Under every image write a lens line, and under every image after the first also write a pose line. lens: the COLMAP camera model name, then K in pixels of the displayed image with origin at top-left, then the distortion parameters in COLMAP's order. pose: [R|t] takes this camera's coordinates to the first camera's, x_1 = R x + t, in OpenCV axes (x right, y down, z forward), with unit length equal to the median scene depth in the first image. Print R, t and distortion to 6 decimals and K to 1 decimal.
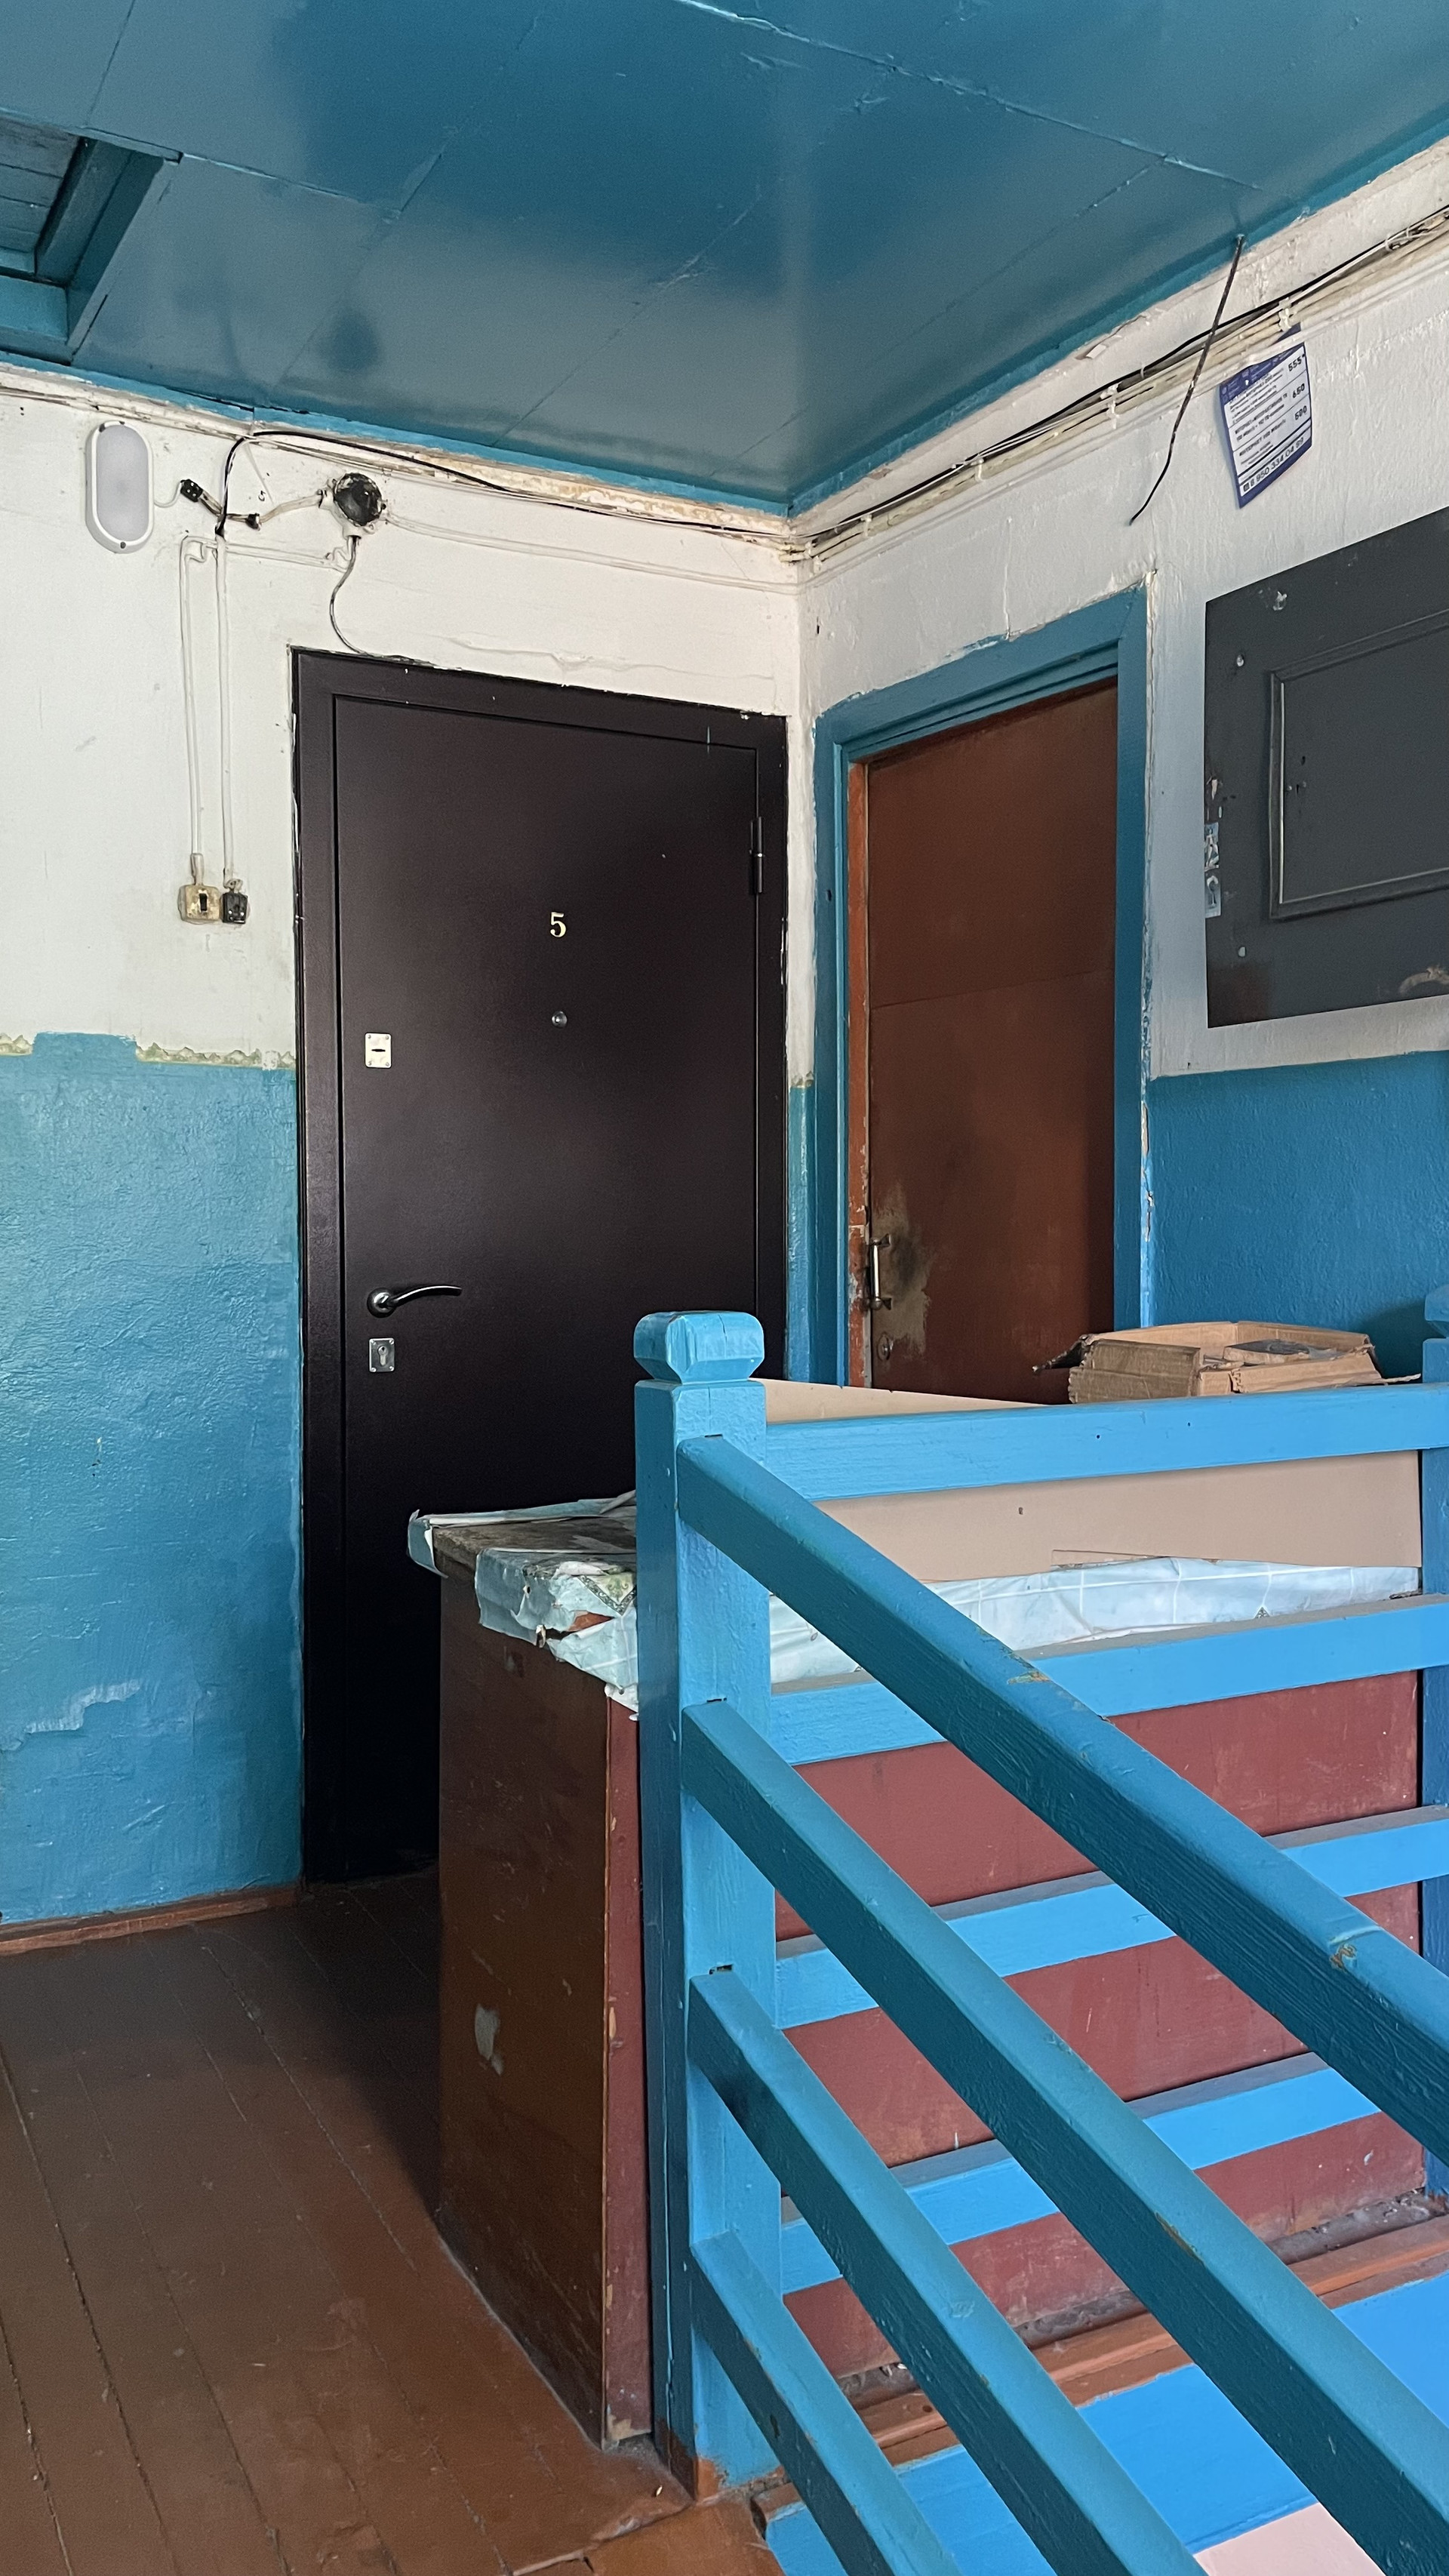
lens RADIAL K [[2017.5, 0, 728.5], [0, 2017.5, 1283.5], [0, 0, 1]] dist [0.068924, -0.060628]
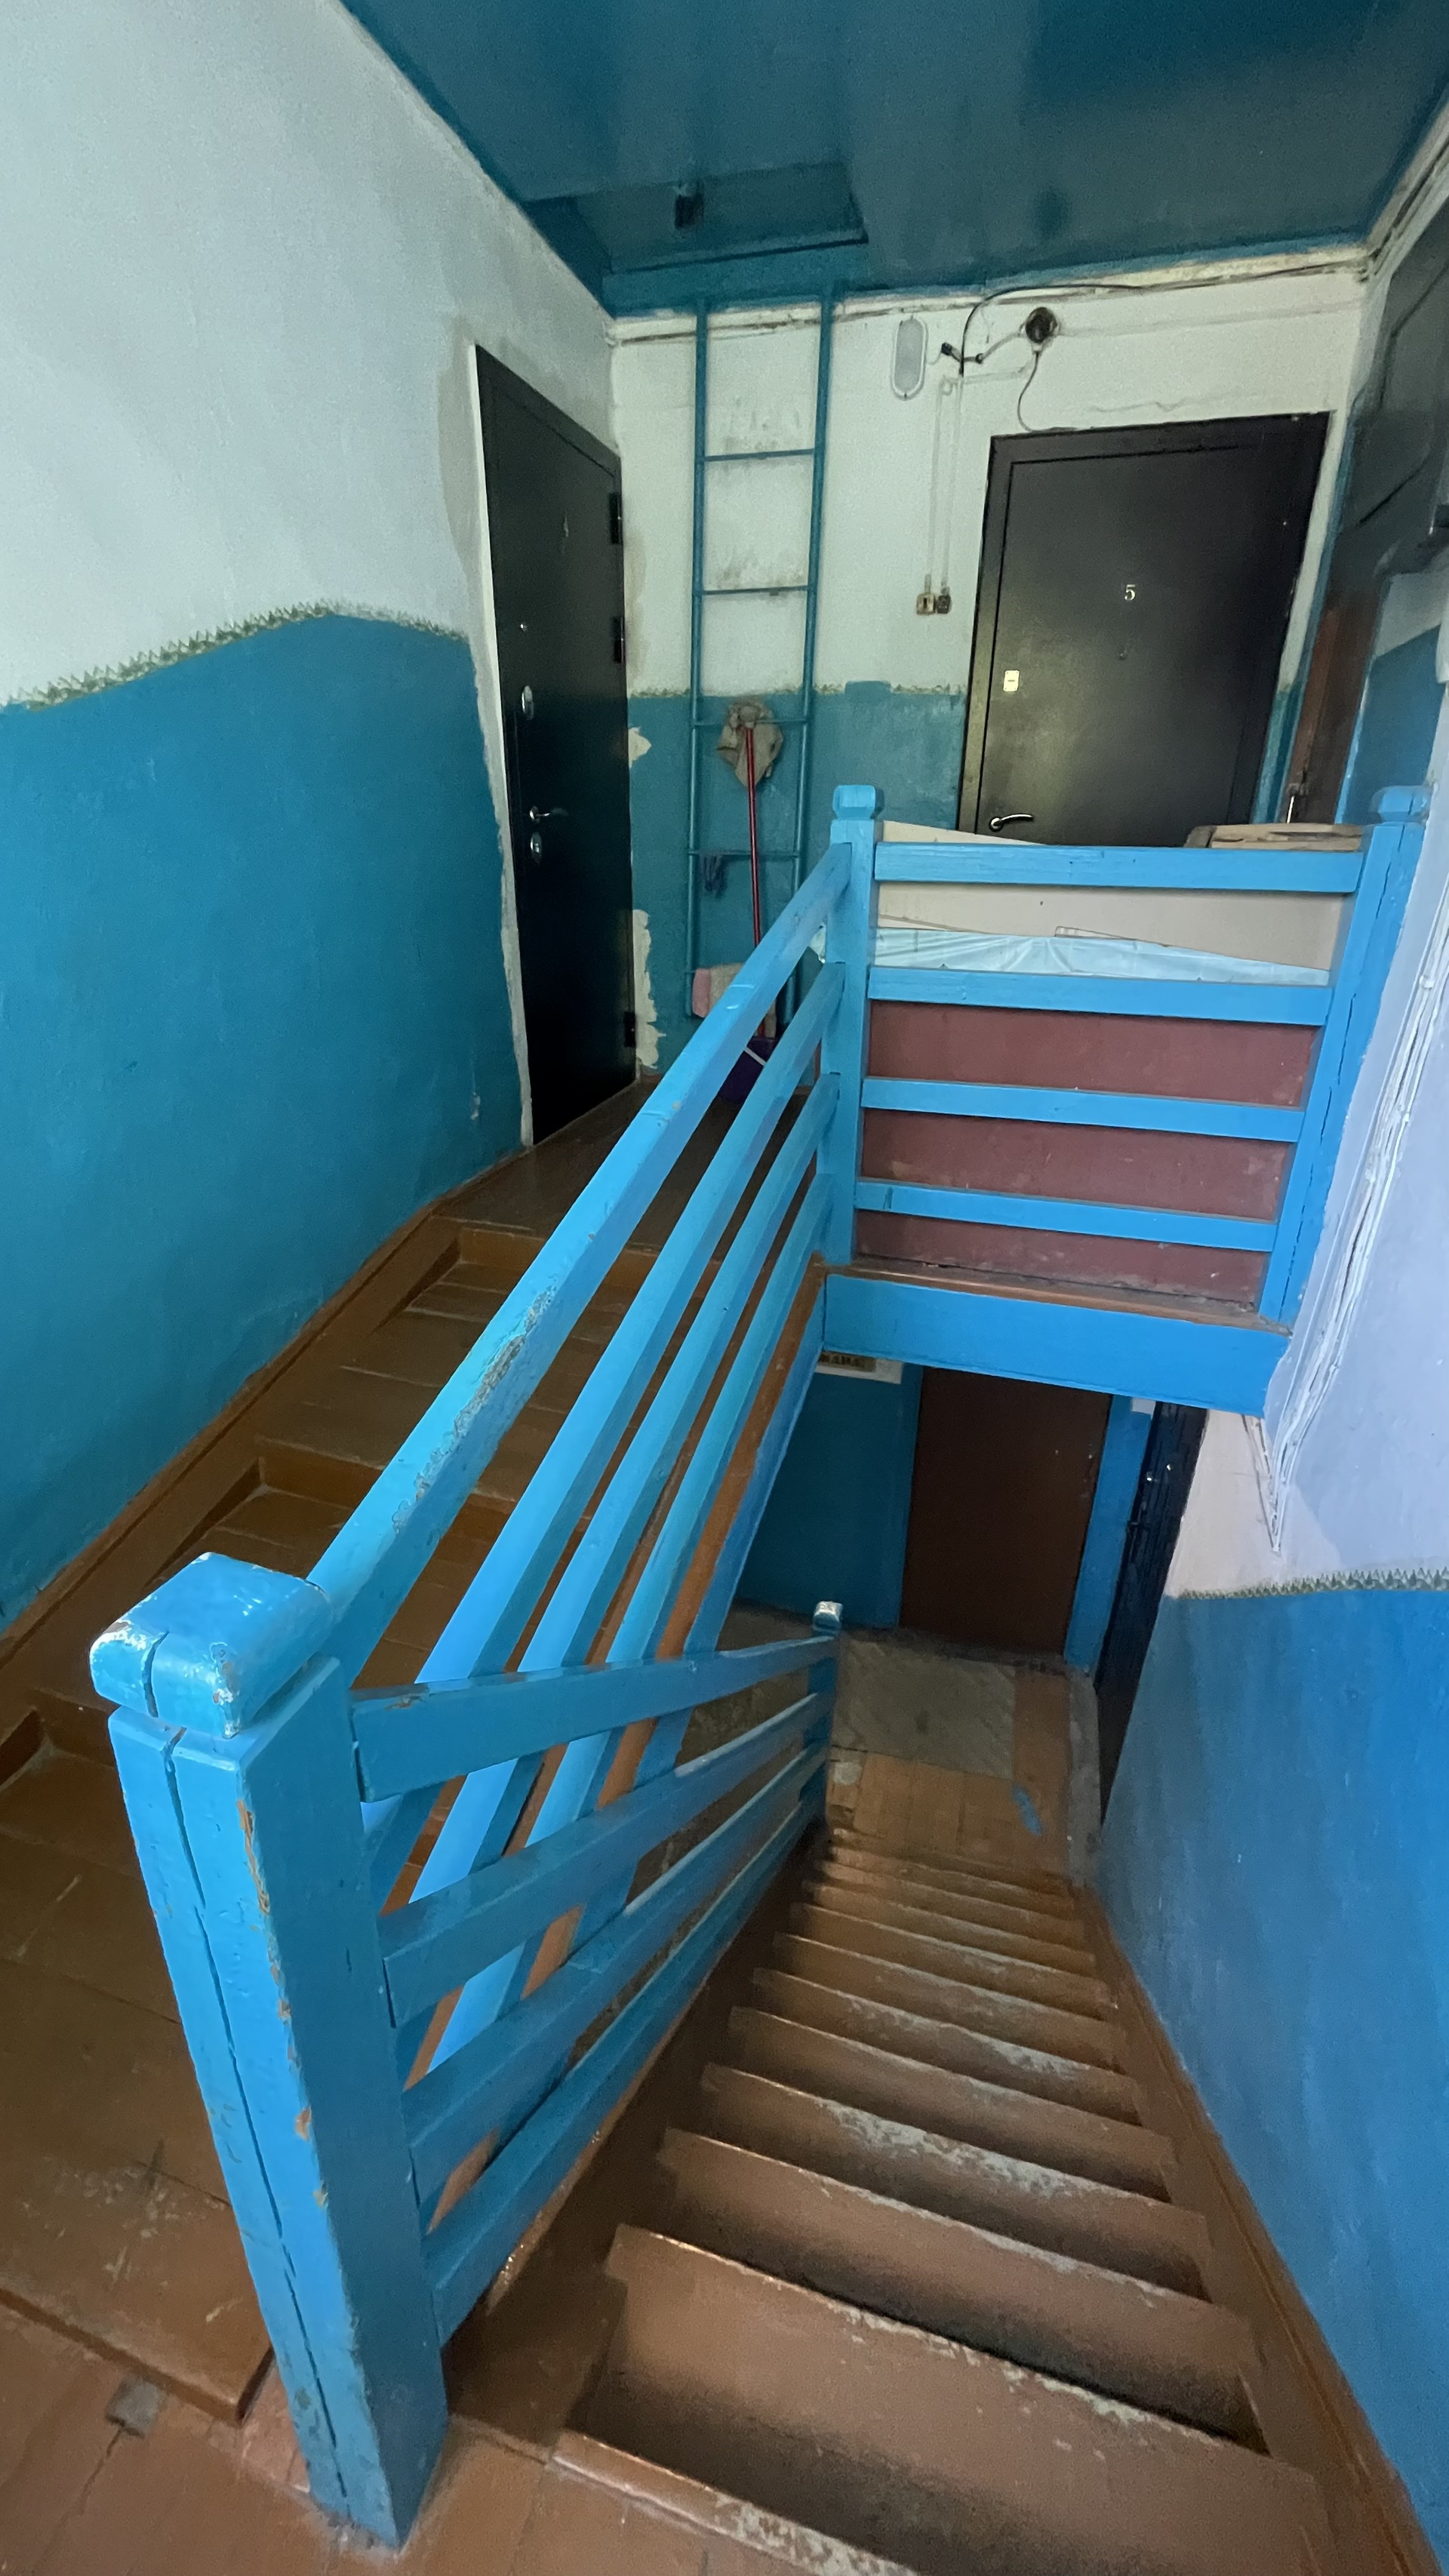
lens RADIAL K [[1032.5, 0, 734.4], [0, 1032.5, 1277.9], [0, 0, 1]] dist [0.001255, 0.000112]
pose [[0.706811, 0.293061, -0.643843, 0.456866], [-0.043878, 0.926561, 0.373577, 0.058327], [0.706040, -0.235798, 0.667762, 0.019525]]
